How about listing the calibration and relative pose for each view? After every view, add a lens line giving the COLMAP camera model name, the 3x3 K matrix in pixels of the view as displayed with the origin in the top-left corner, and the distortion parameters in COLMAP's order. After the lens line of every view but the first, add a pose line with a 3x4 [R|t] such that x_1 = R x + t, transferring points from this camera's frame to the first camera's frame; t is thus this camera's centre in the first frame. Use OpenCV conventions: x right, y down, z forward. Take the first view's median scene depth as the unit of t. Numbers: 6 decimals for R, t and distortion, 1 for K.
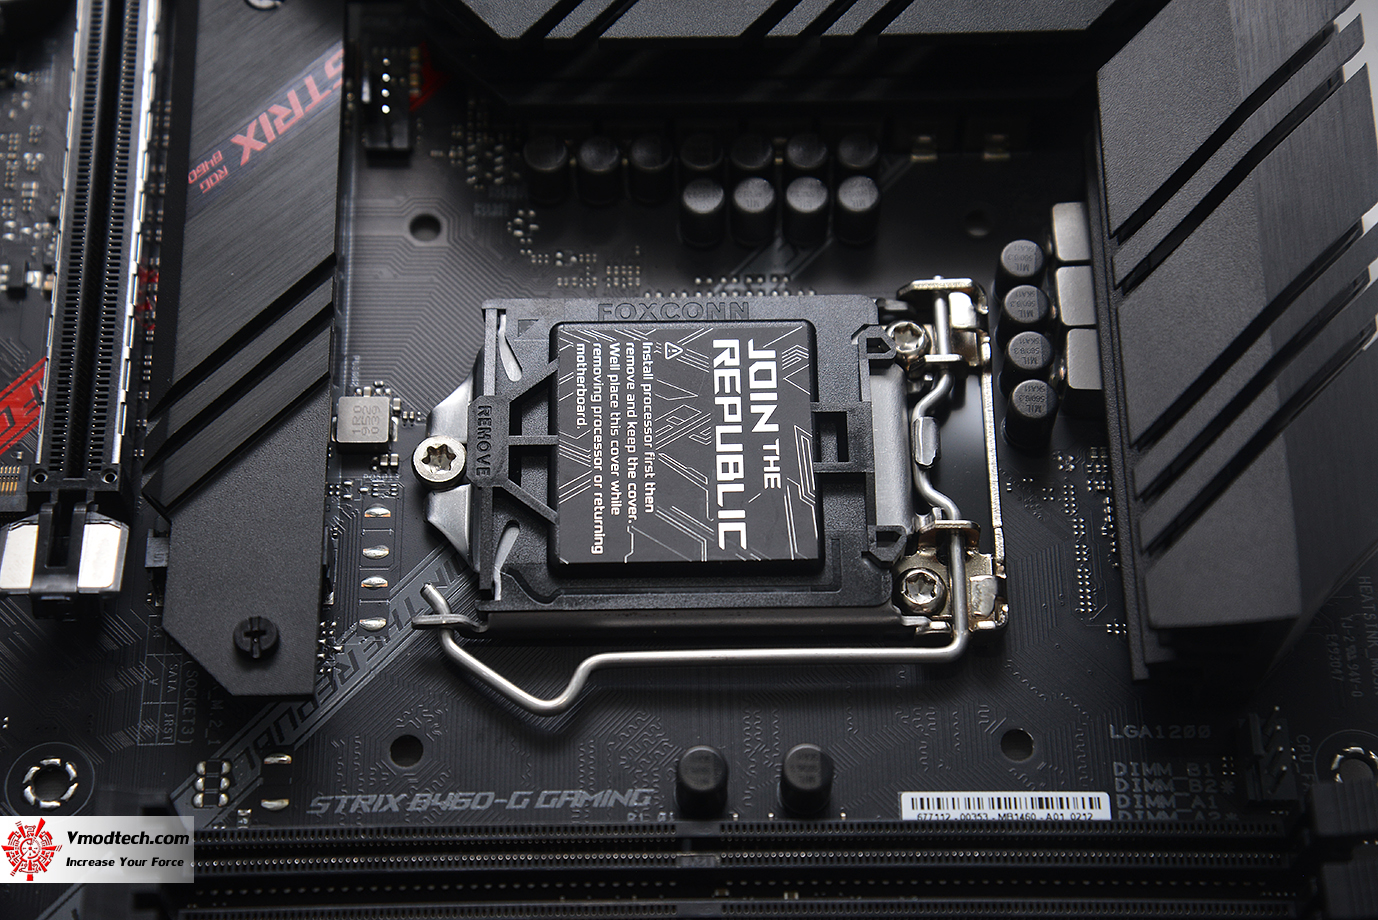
lens RADIAL K [[2611.9, 0, 678.1], [0, 2611.9, 463.7], [0, 0, 1]] dist [0.304859, 0.000000]
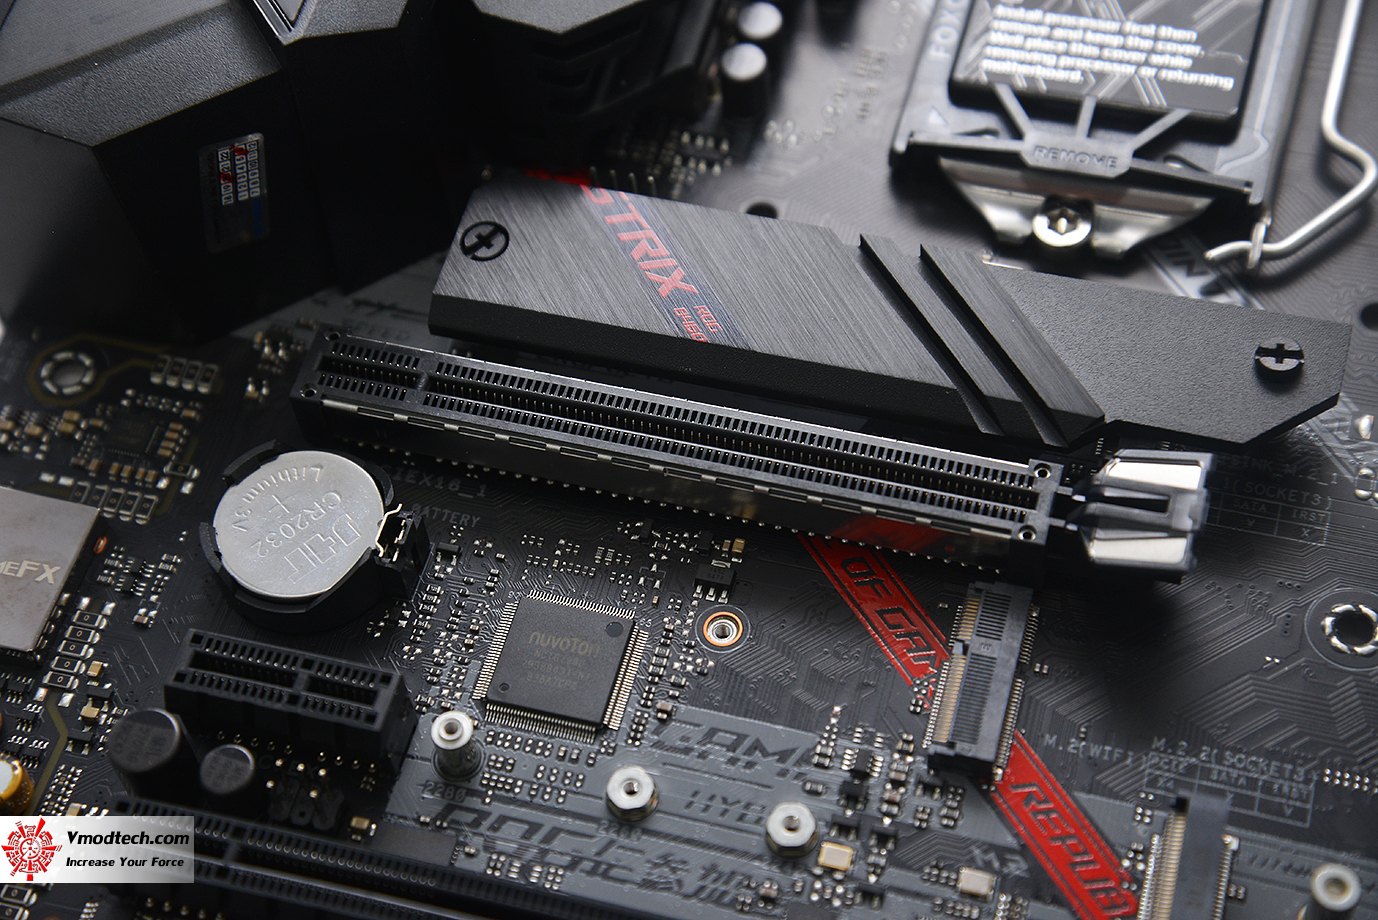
lens RADIAL K [[2611.9, 0, 674.0], [0, 2611.9, 463.2], [0, 0, 1]] dist [0.304859, 0.000000]
pose [[0.280721, -0.827099, 0.486932, -0.676313], [0.894185, 0.409723, 0.180446, -0.267623], [-0.348754, 0.384753, 0.854597, 0.272265]]
